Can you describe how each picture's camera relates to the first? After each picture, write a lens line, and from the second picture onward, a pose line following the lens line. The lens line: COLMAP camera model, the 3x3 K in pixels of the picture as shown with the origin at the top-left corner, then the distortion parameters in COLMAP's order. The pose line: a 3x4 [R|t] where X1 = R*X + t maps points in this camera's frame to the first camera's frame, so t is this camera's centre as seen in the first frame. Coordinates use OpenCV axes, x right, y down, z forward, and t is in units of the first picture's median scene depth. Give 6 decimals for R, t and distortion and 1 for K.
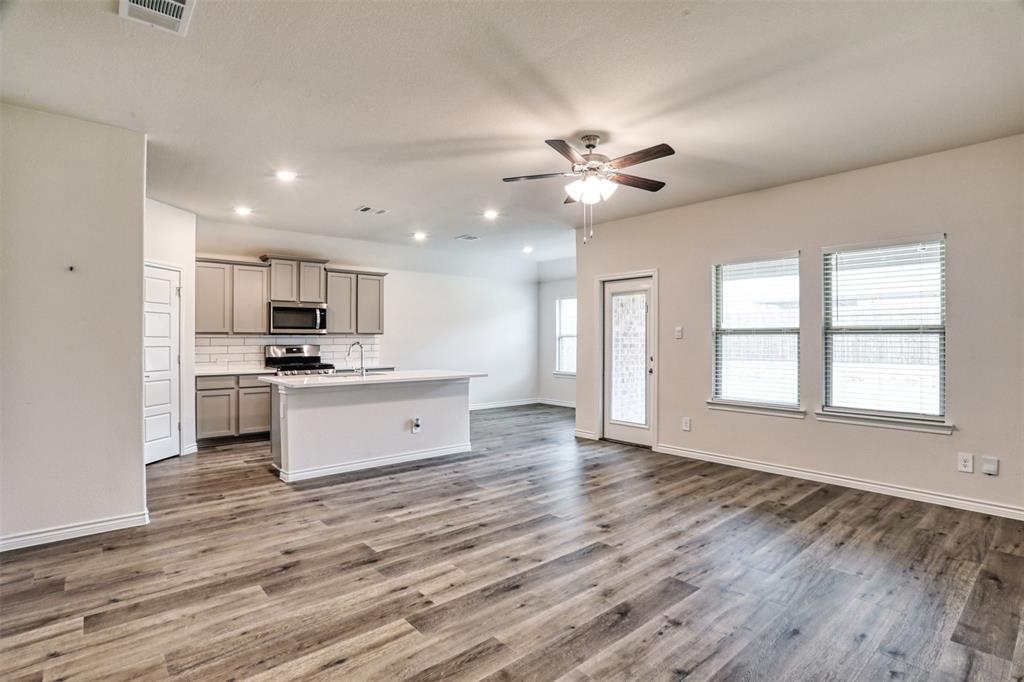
lens RADIAL K [[498.4, 0, 527.4], [0, 498.4, 336.7], [0, 0, 1]] dist [-0.051384, 0.013680]
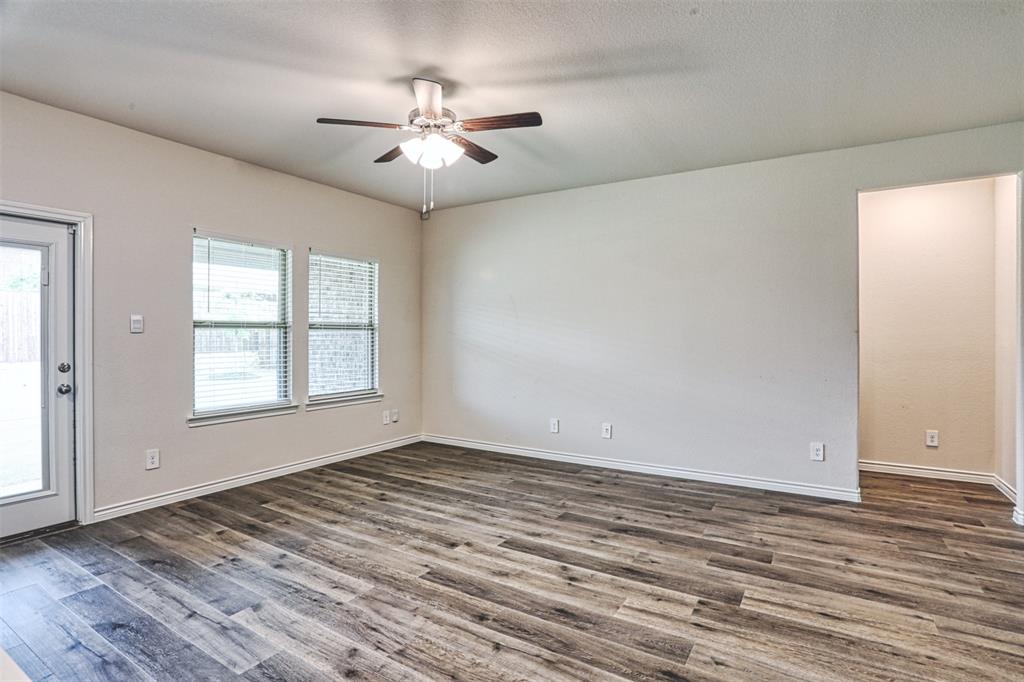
lens RADIAL K [[498.4, 0, 513.3], [0, 498.4, 334.6], [0, 0, 1]] dist [-0.051384, 0.013680]
pose [[-0.263811, 0.002914, 0.964570, -0.768848], [-0.004744, 0.999979, -0.004318, 0.011003], [-0.964563, -0.005715, -0.263792, 1.198814]]
